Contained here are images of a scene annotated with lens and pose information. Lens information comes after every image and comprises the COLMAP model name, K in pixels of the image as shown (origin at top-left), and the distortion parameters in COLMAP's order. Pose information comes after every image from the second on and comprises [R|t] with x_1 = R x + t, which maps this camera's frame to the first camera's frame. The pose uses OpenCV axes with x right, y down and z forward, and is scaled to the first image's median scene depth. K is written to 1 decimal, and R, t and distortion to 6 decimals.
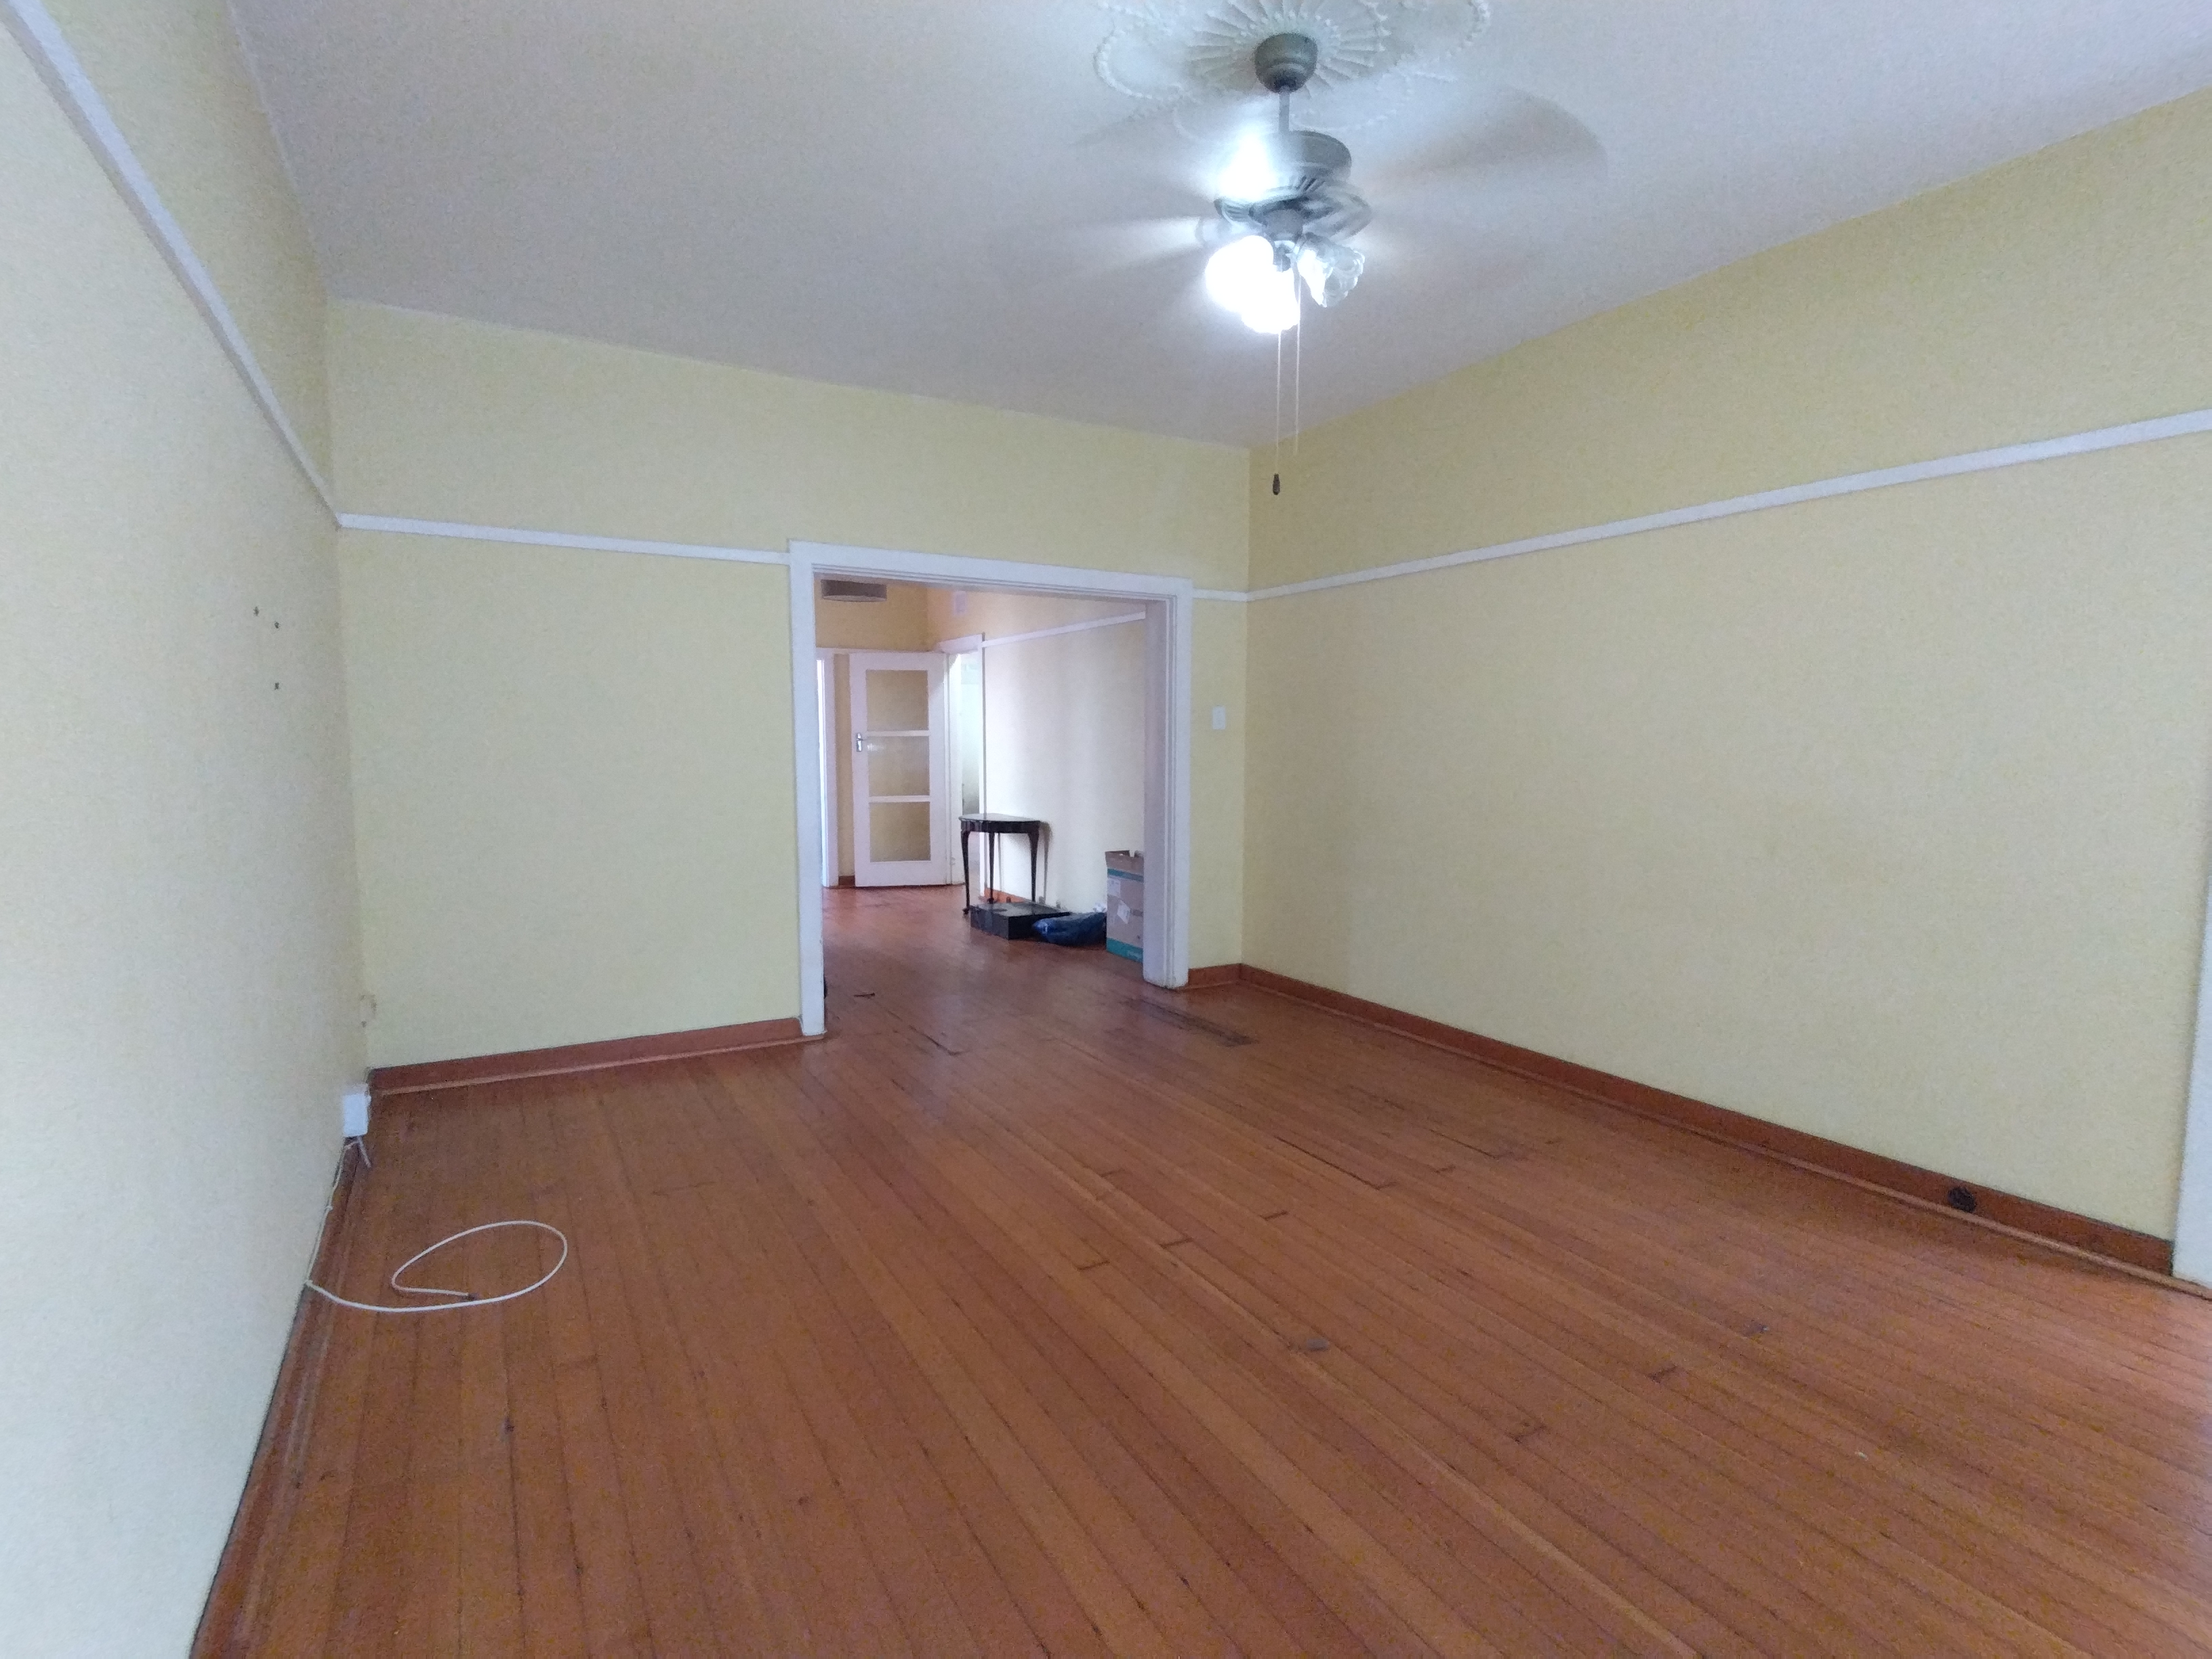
lens RADIAL K [[1095.3, 0, 1101.1], [0, 1095.3, 836.7], [0, 0, 1]] dist [0.018405, -0.007368]
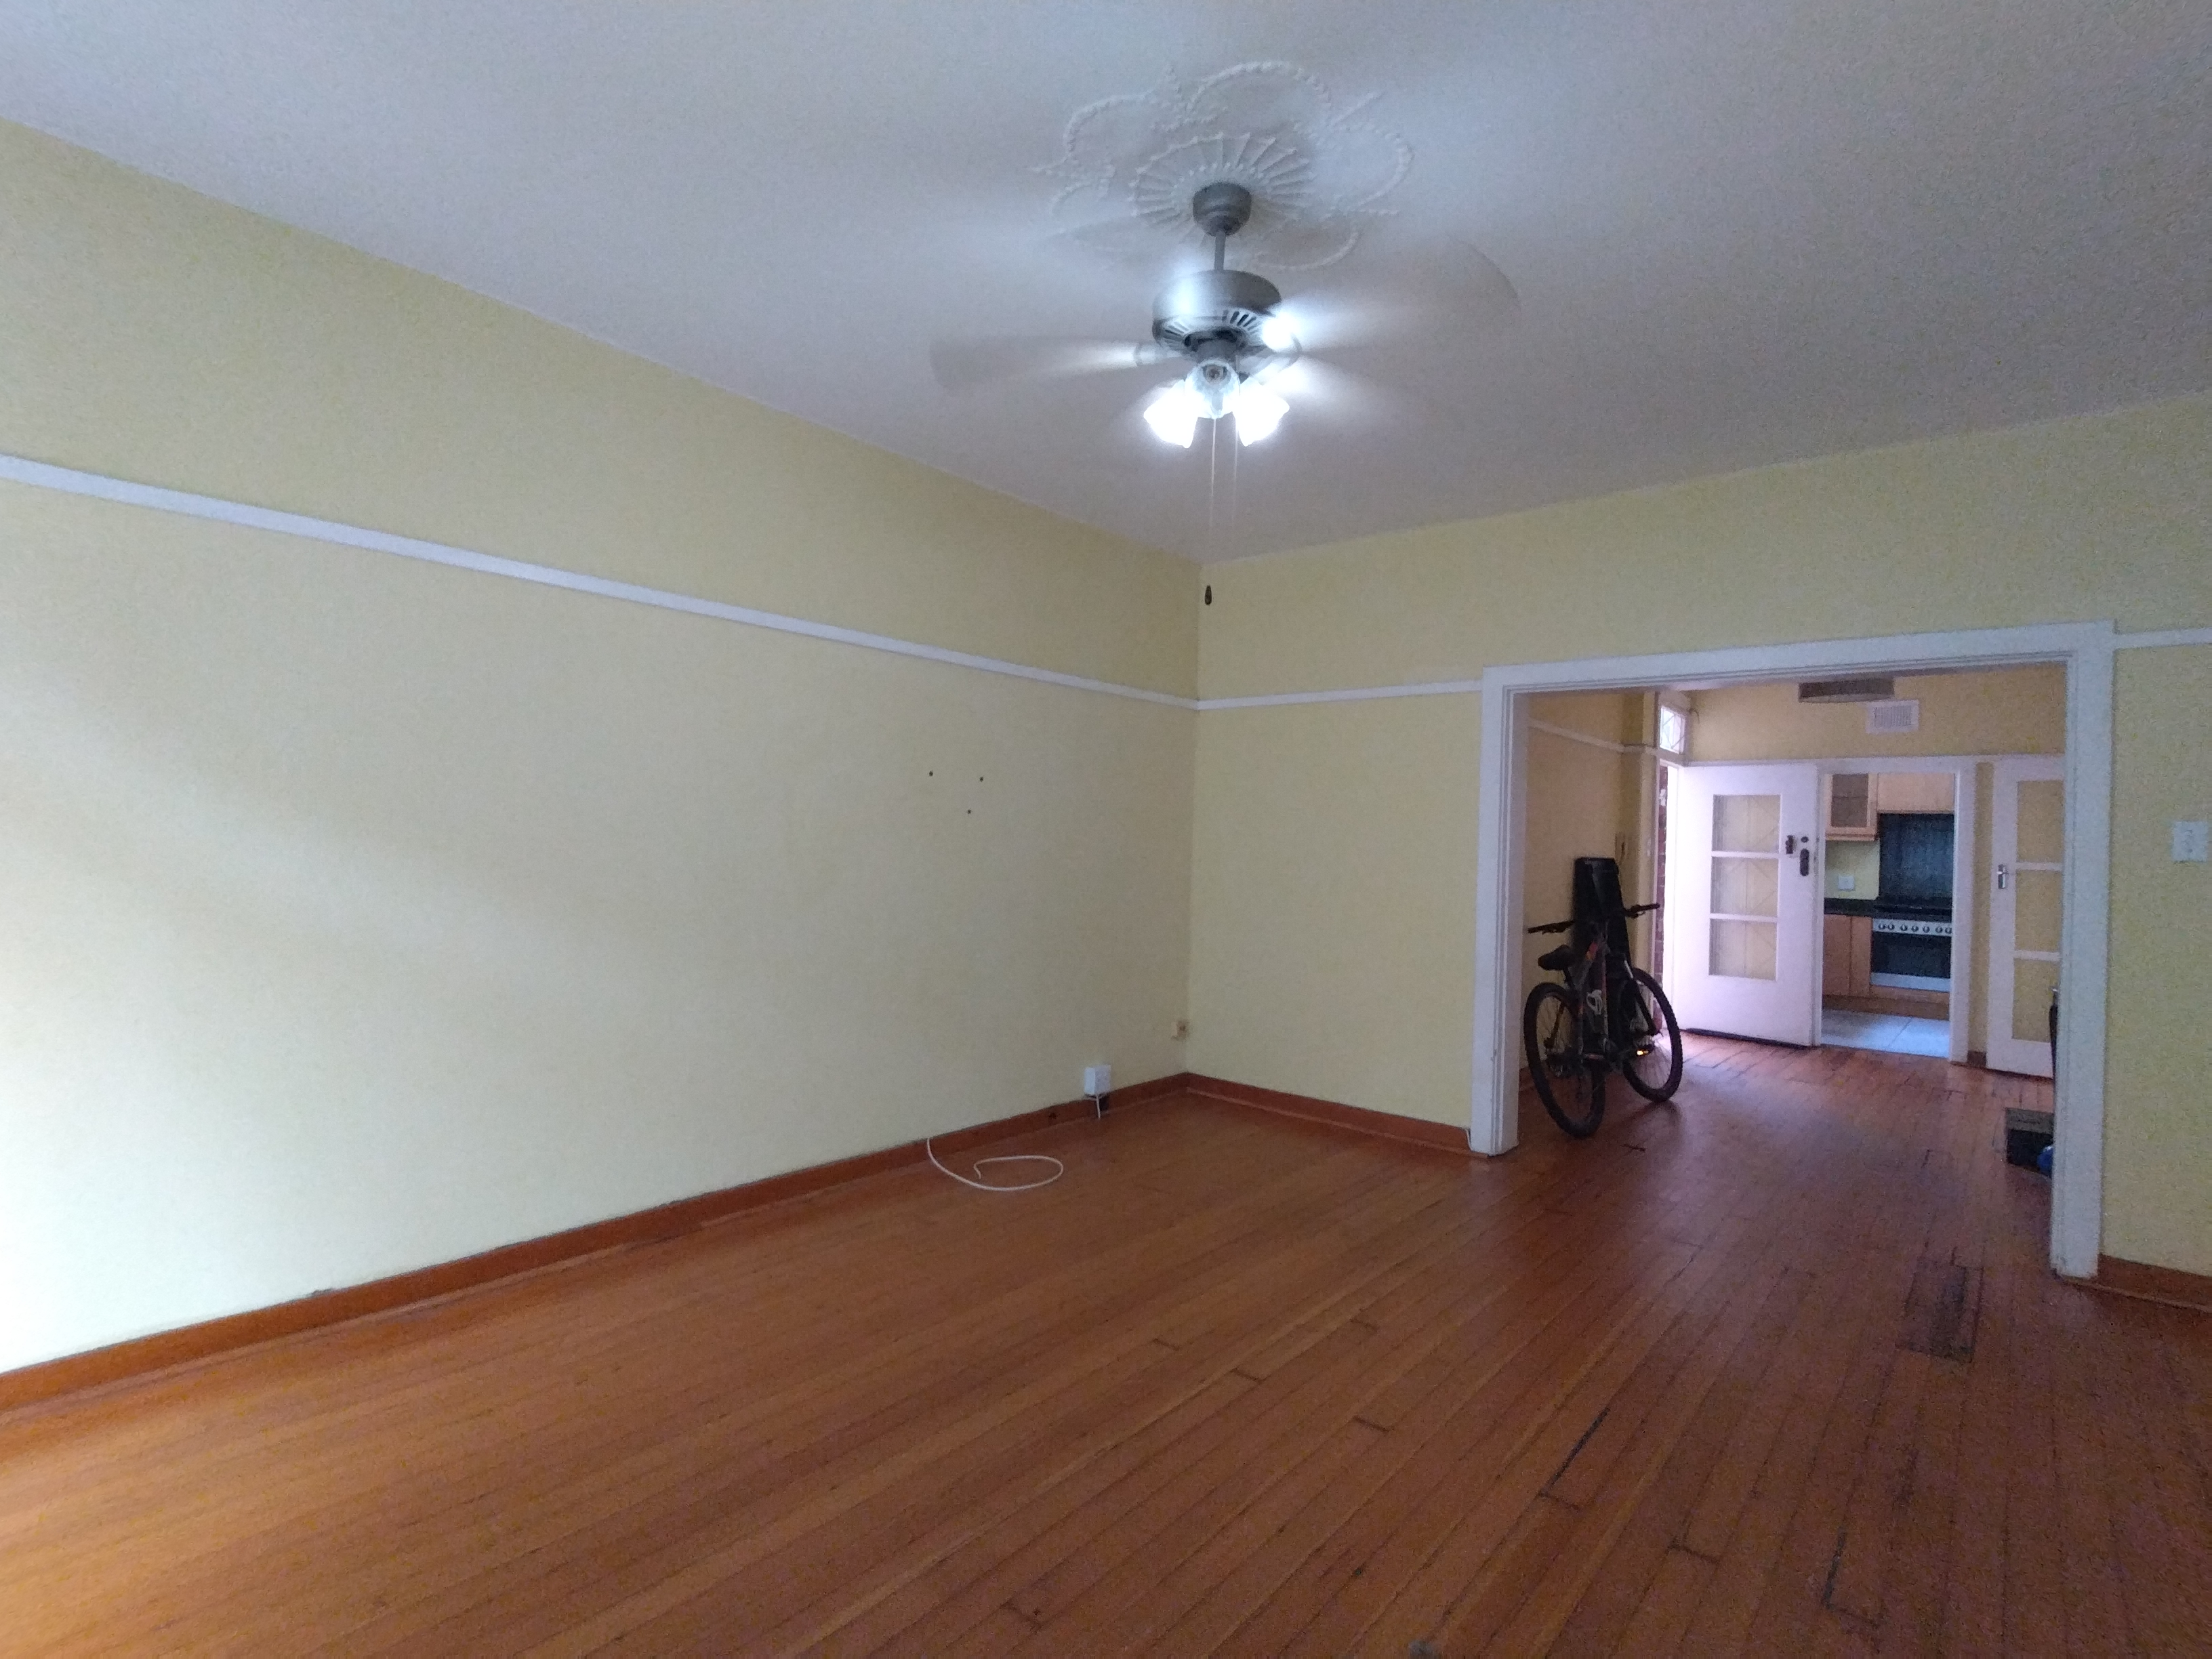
lens RADIAL K [[1095.3, 0, 1105.5], [0, 1095.3, 839.7], [0, 0, 1]] dist [0.018405, -0.007368]
pose [[0.349408, 0.004463, -0.936960, 0.780856], [-0.113745, 0.992795, -0.037689, -0.034814], [0.930041, 0.119743, 0.347398, 0.426323]]
